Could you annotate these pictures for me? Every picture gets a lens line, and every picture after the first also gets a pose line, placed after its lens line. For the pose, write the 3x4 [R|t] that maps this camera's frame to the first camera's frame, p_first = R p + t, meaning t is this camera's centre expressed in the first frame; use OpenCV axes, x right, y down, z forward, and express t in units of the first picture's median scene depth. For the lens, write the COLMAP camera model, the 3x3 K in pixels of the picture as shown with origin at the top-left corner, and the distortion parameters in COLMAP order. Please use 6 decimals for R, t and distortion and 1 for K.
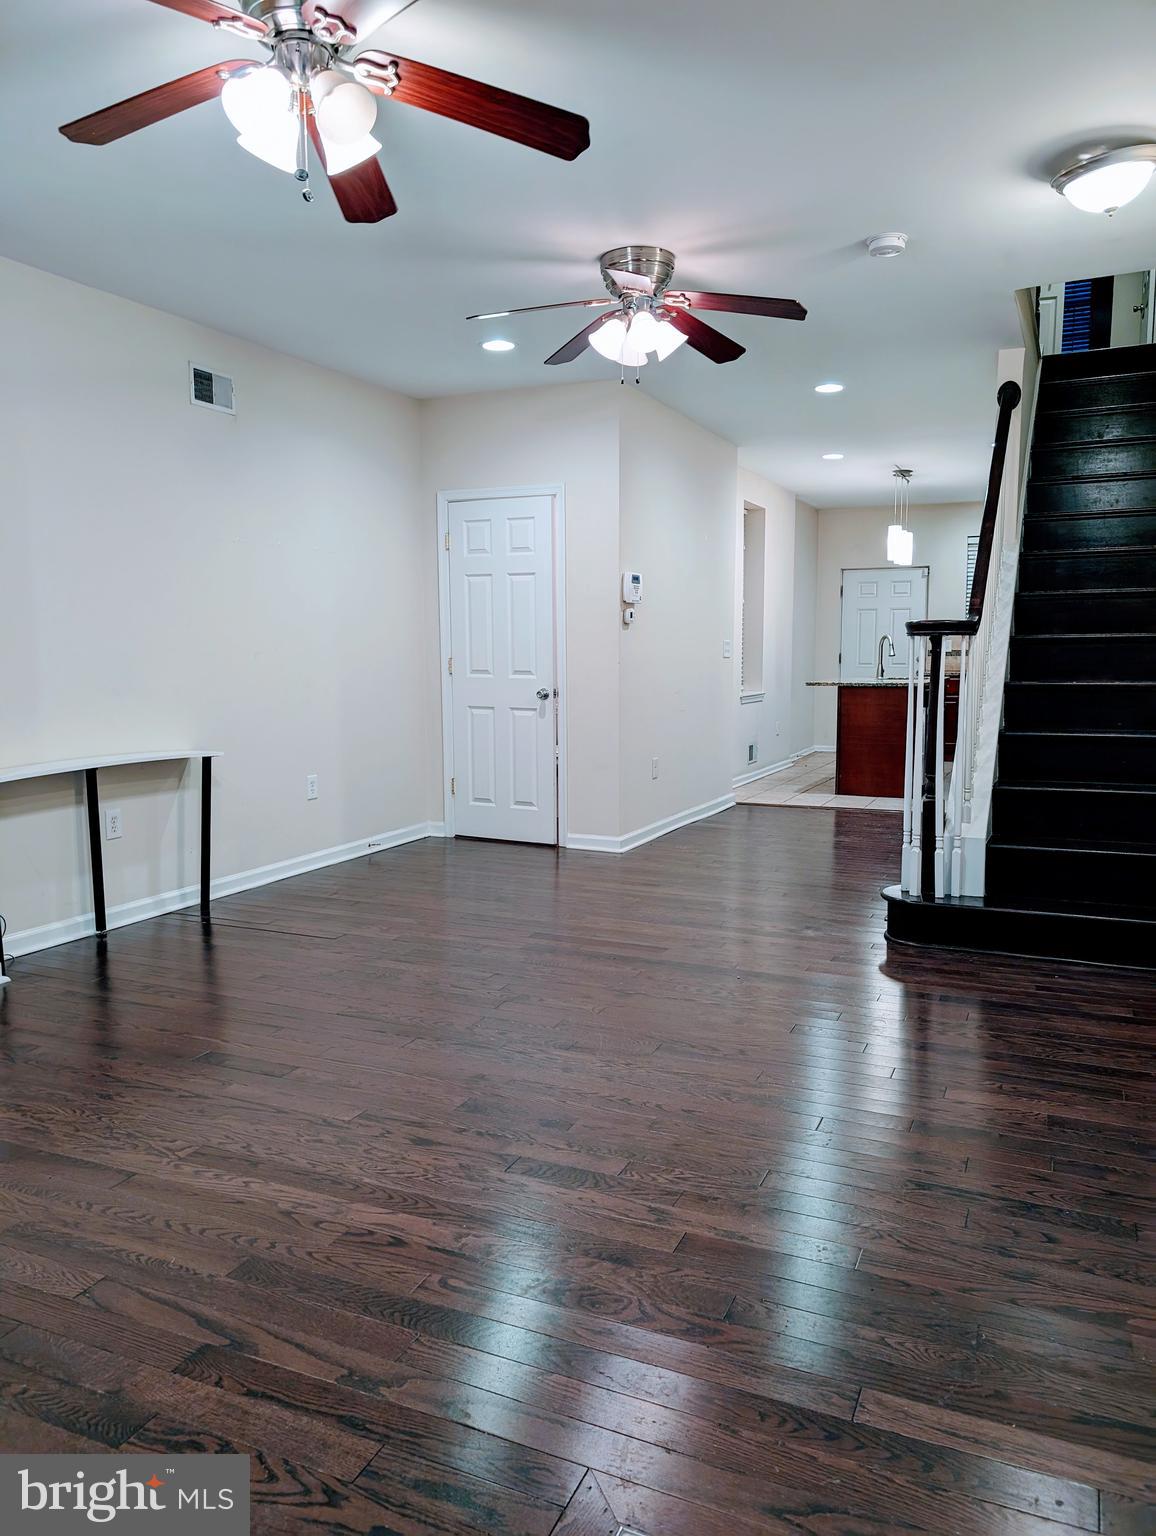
lens RADIAL K [[1117.5, 0, 586.4], [0, 1117.5, 774.9], [0, 0, 1]] dist [0.034900, -0.025302]
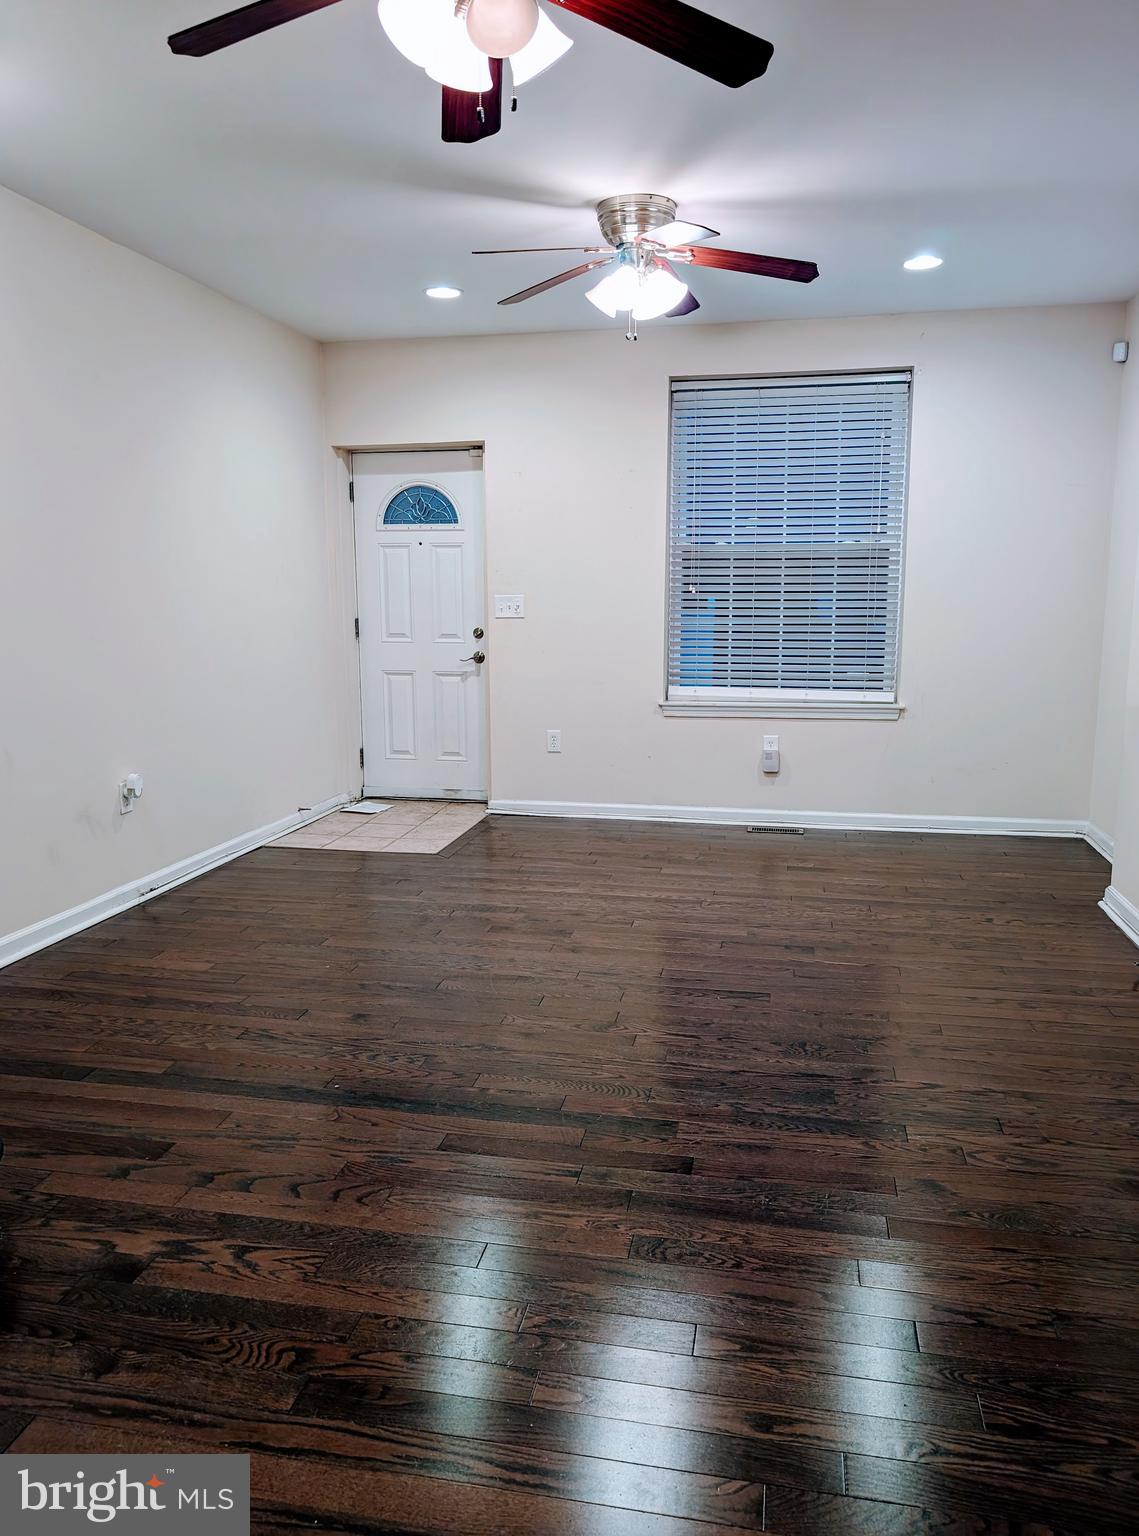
lens RADIAL K [[1109.2, 0, 569.5], [0, 1109.2, 768.0], [0, 0, 1]] dist [-0.000713, -0.000739]
pose [[-0.977111, 0.035389, -0.209766, 0.201716], [-0.024104, 0.961298, 0.274453, -0.332275], [0.211361, 0.273227, -0.938442, 2.509485]]
